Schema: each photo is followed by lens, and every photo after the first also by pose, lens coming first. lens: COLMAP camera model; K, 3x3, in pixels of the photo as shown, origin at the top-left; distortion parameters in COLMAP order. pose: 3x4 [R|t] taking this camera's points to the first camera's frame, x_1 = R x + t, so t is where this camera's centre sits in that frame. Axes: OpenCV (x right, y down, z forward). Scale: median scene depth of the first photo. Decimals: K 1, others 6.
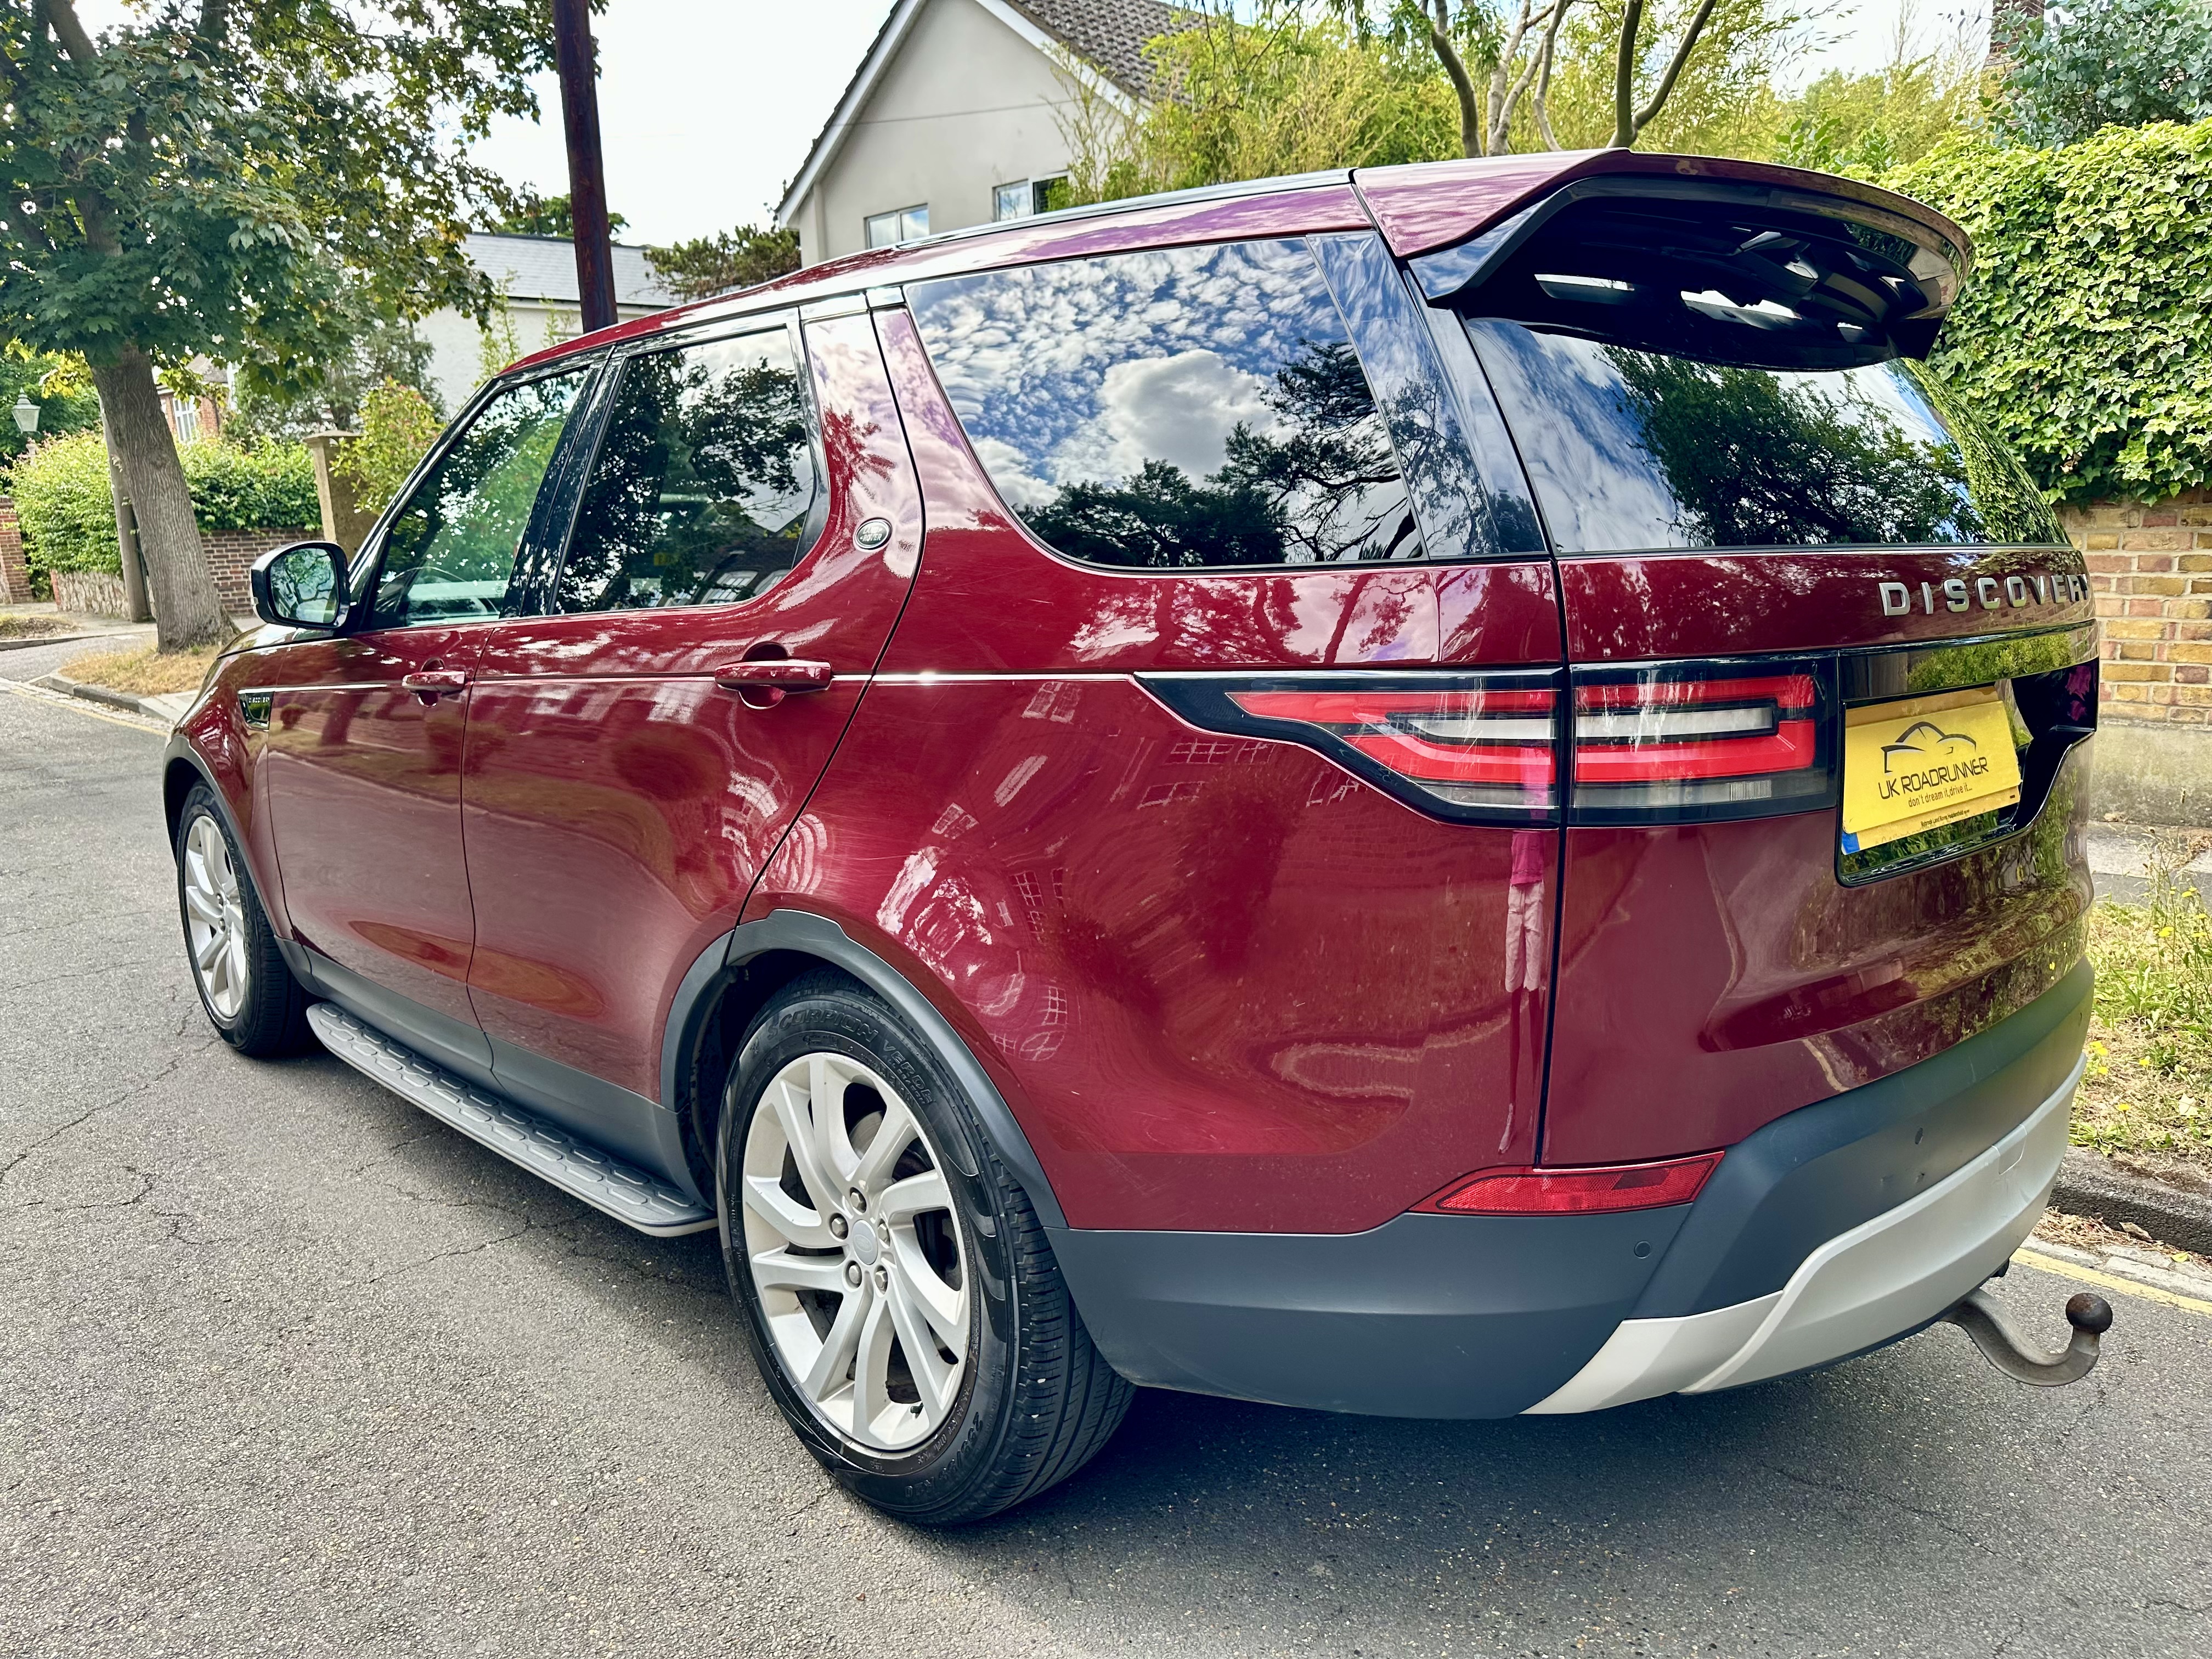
lens RADIAL K [[1554.7, 0, 1106.0], [0, 1554.7, 829.5], [0, 0, 1]] dist [0.097870, -0.130376]
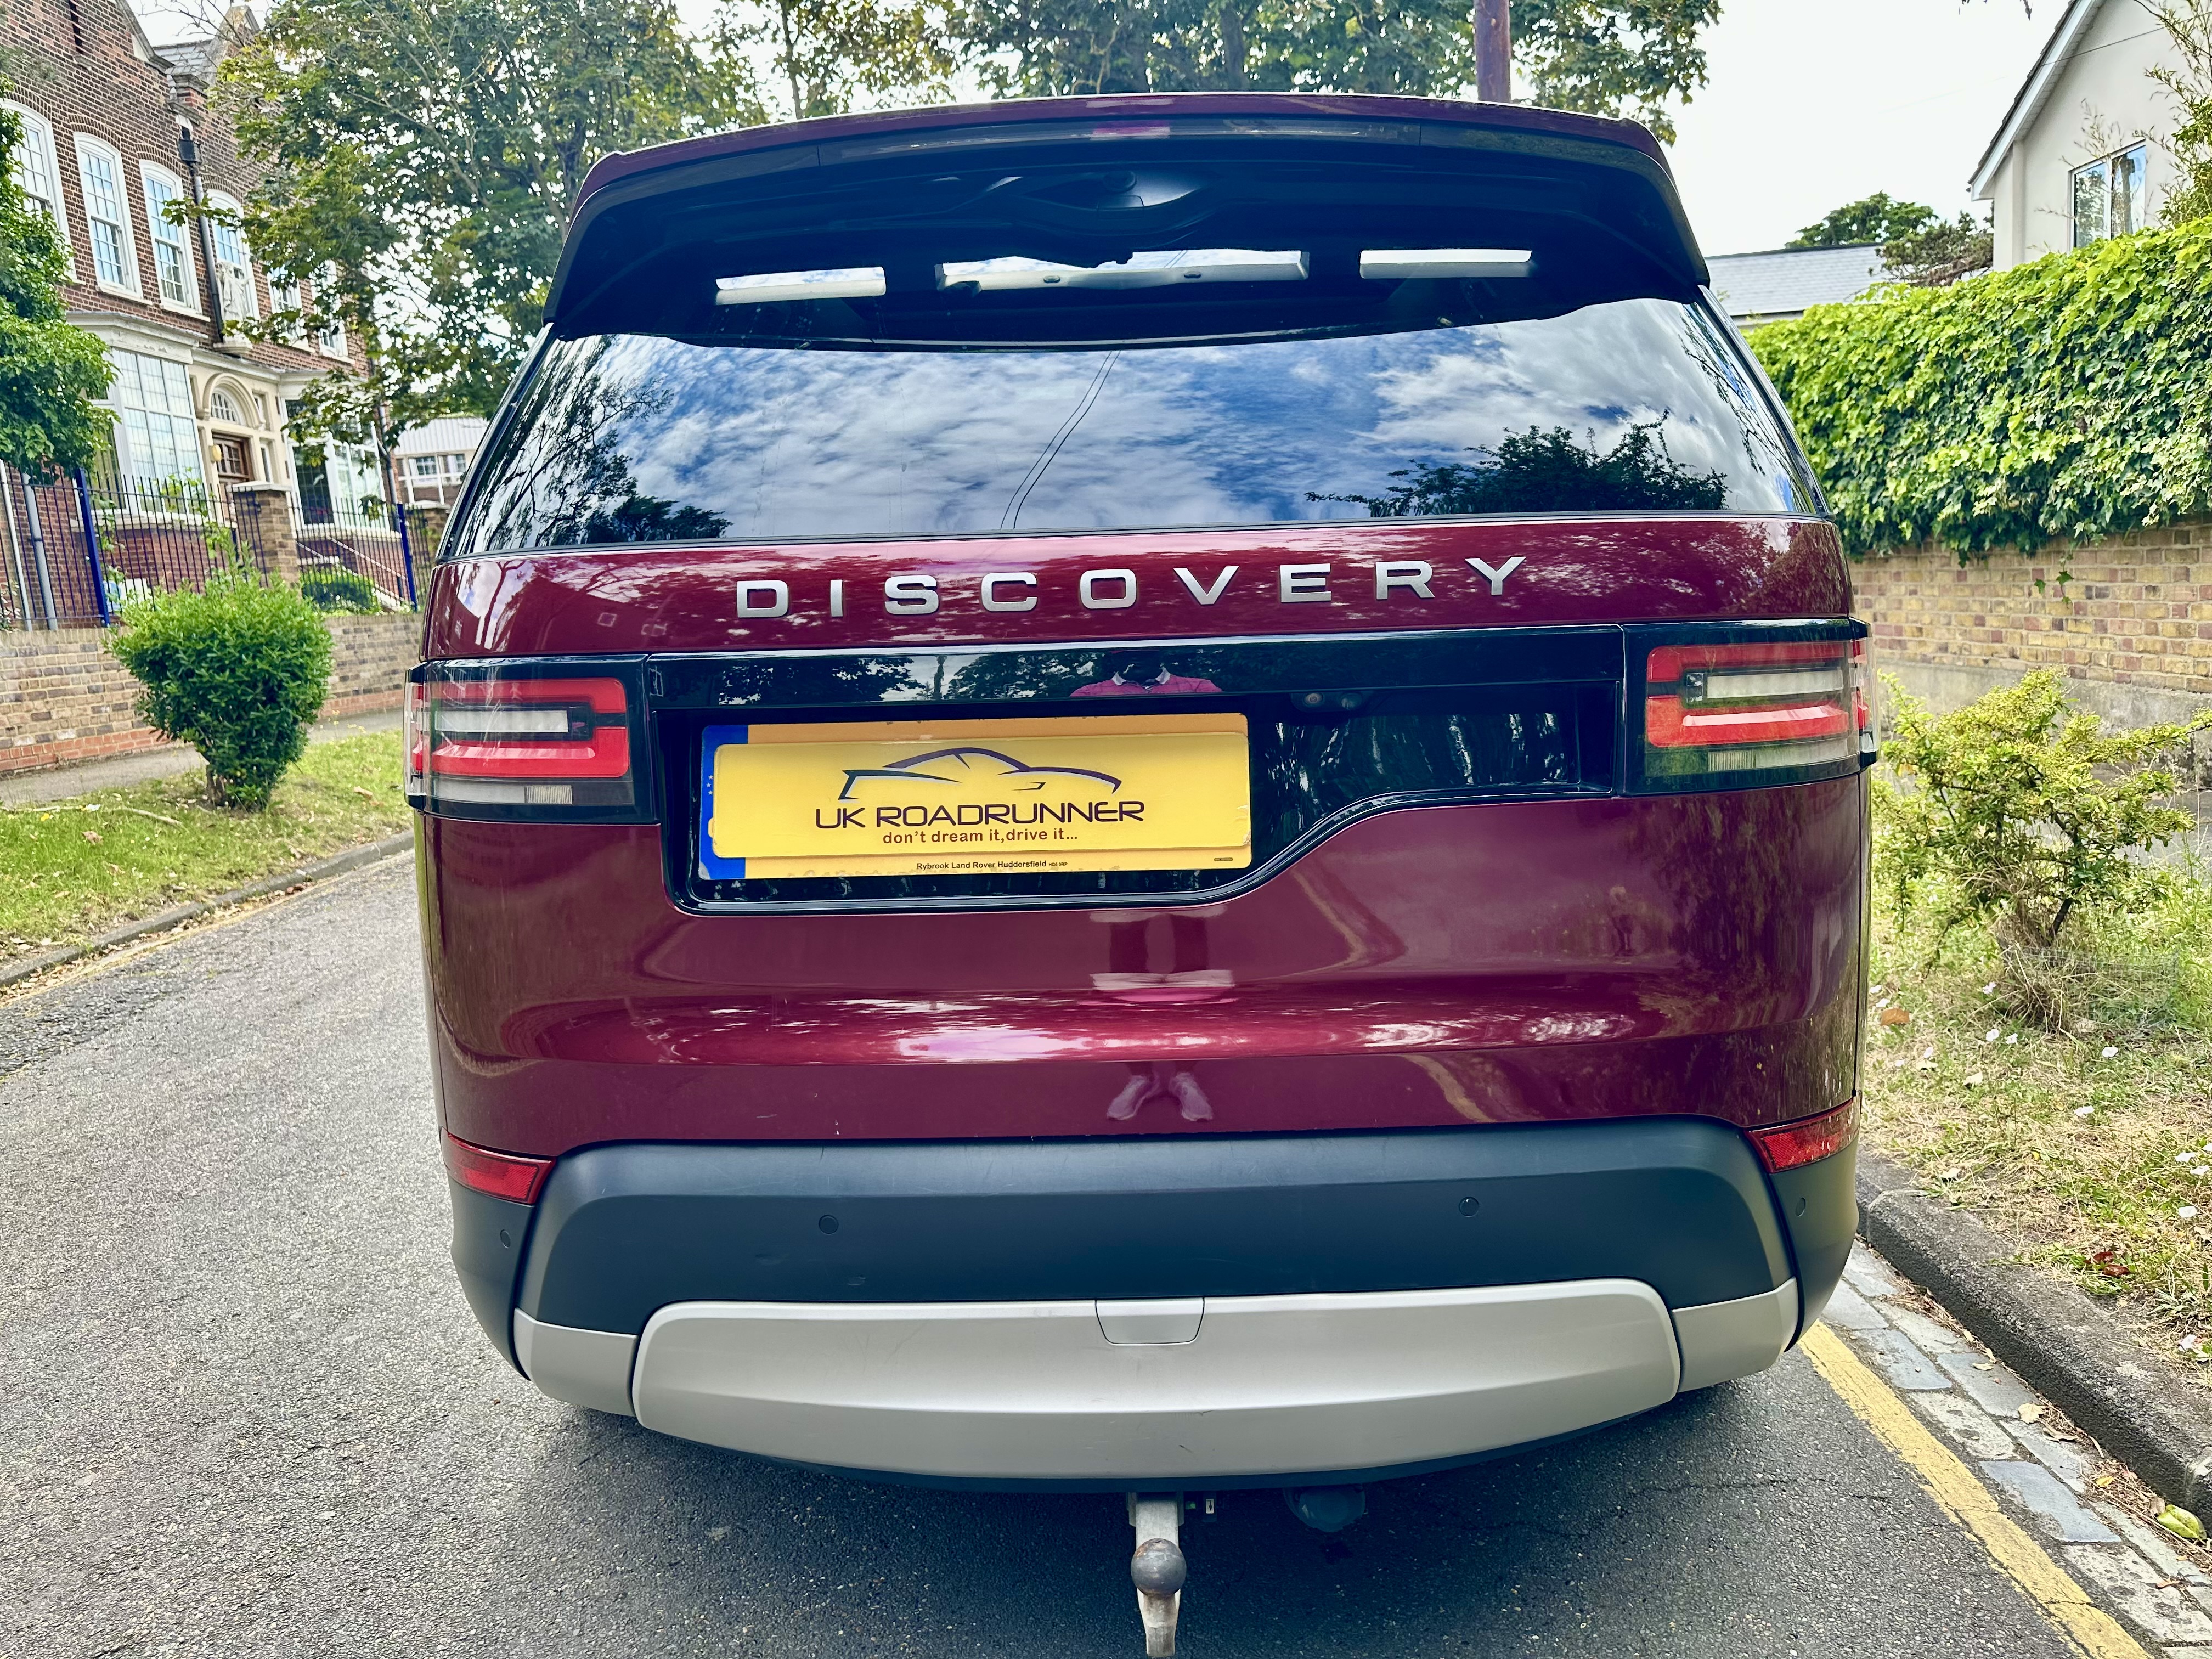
lens RADIAL K [[1554.7, 0, 1106.0], [0, 1554.7, 829.5], [0, 0, 1]] dist [0.097870, -0.130376]
pose [[0.705684, 0.090712, -0.702696, 1.236045], [-0.100146, 0.994584, 0.027821, -0.059513], [0.701414, 0.050740, 0.710946, 0.506795]]
